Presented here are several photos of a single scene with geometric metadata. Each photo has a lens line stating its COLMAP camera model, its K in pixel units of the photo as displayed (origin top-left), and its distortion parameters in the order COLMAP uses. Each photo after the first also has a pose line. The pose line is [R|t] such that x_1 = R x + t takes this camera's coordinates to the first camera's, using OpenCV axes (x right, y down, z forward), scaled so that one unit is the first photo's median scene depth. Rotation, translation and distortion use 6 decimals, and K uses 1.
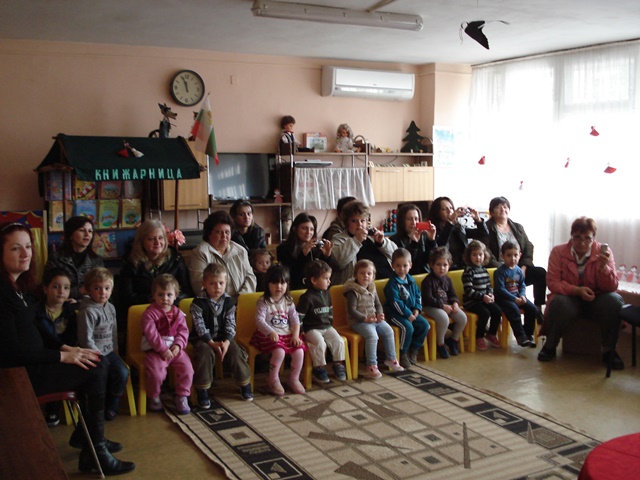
lens RADIAL K [[729.1, 0, 320.0], [0, 729.1, 240.0], [0, 0, 1]] dist [-0.093755, 0.000690]
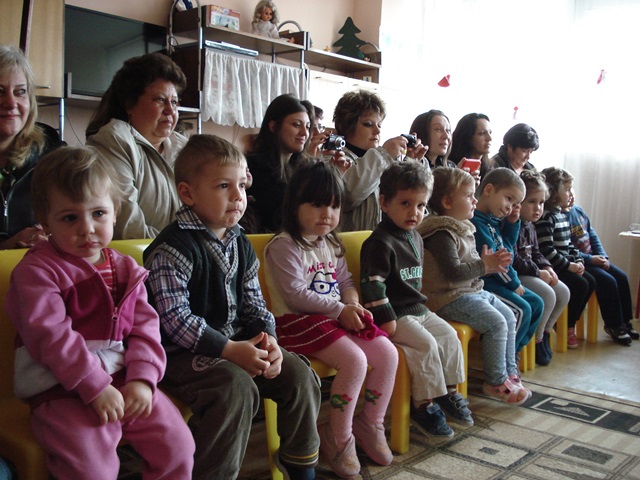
lens RADIAL K [[729.1, 0, 320.0], [0, 729.1, 240.0], [0, 0, 1]] dist [-0.093755, 0.000690]
pose [[0.939948, 0.010253, 0.341164, -0.172908], [-0.008442, 0.999941, -0.006793, 0.067635], [-0.341213, 0.003505, 0.939979, 0.507731]]
